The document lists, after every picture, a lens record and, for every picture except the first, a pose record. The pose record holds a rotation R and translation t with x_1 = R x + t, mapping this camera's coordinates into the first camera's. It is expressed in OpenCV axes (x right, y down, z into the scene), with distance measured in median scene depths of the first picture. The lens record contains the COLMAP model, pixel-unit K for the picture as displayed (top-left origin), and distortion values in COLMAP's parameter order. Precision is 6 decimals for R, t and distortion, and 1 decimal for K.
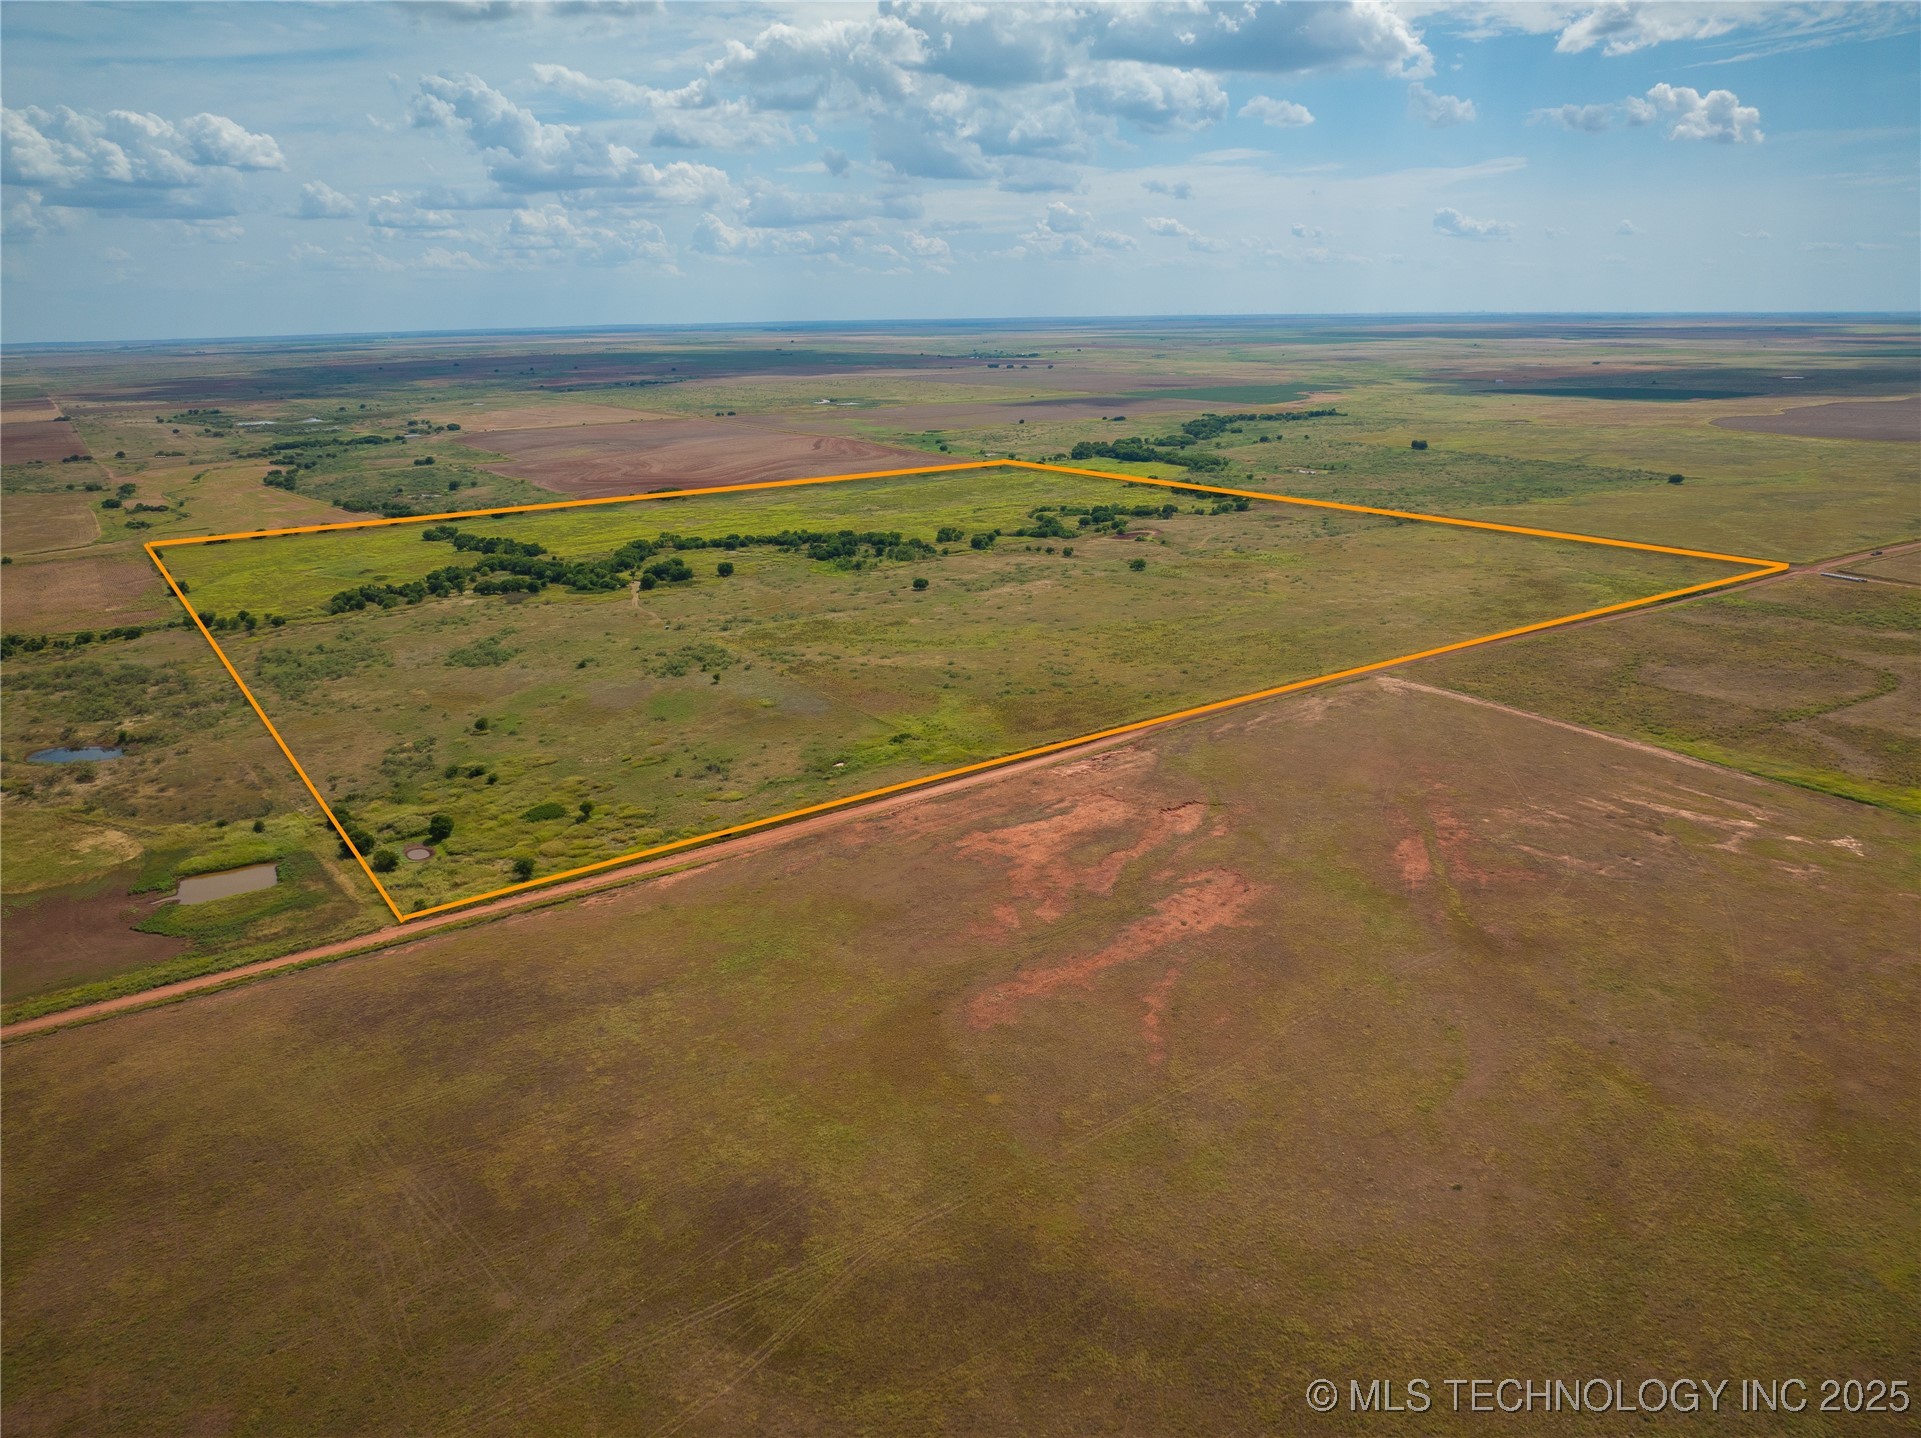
lens RADIAL K [[1340.5, 0, 962.4], [0, 1340.5, 749.3], [0, 0, 1]] dist [-0.049130, 0.026660]
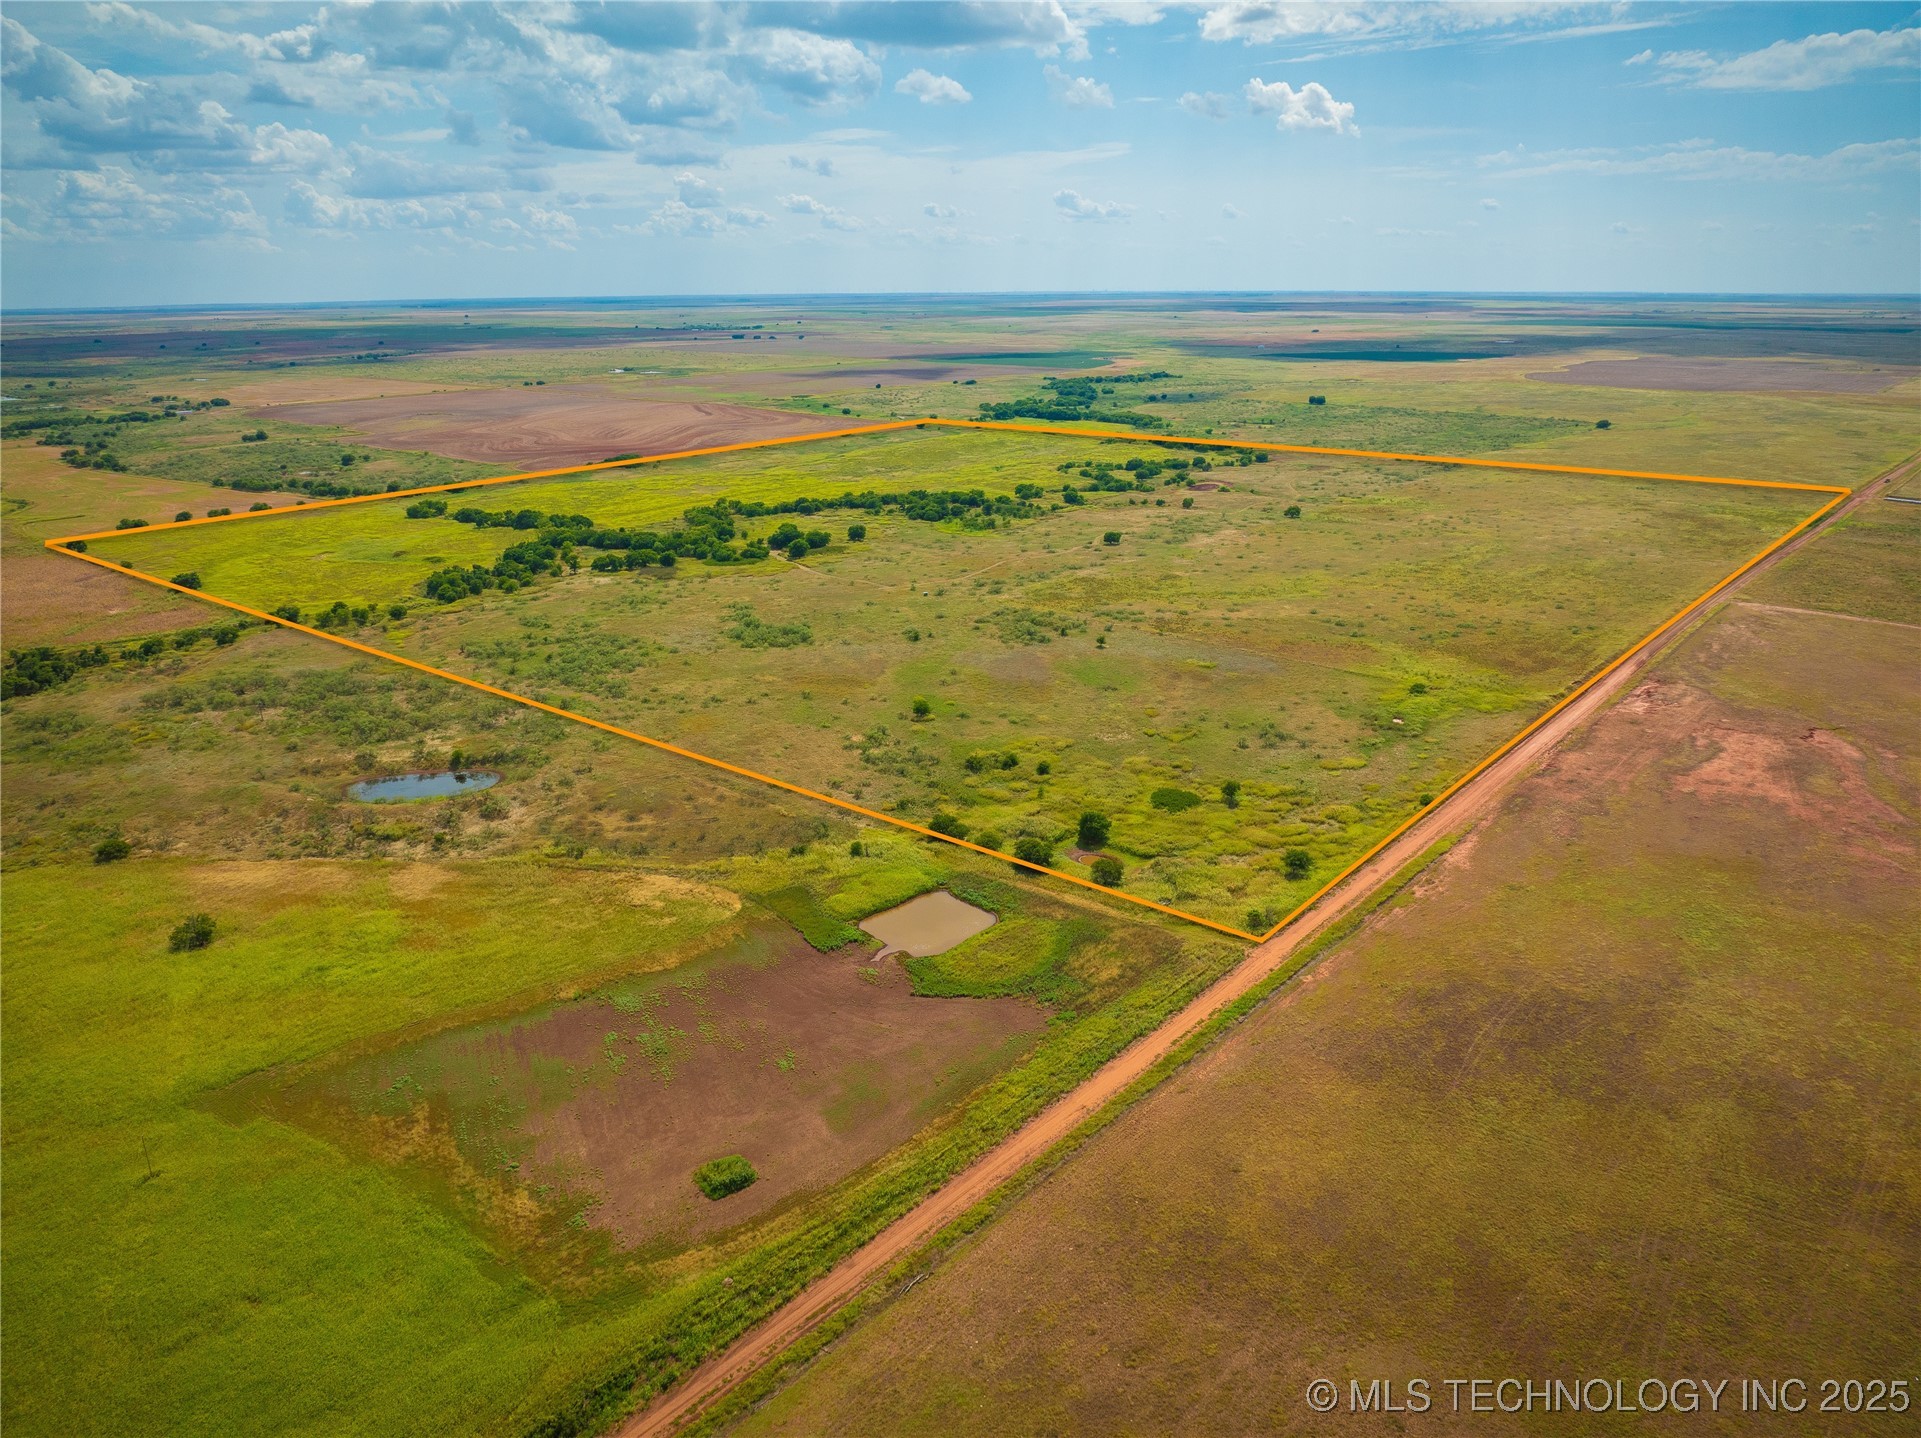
lens RADIAL K [[1348.6, 0, 965.0], [0, 1348.6, 741.7], [0, 0, 1]] dist [-0.038071, 0.005868]
pose [[0.966023, -0.075820, 0.247086, -0.254347], [0.074015, 0.997119, 0.016600, -0.004658], [-0.247633, 0.002252, 0.968851, 0.088008]]
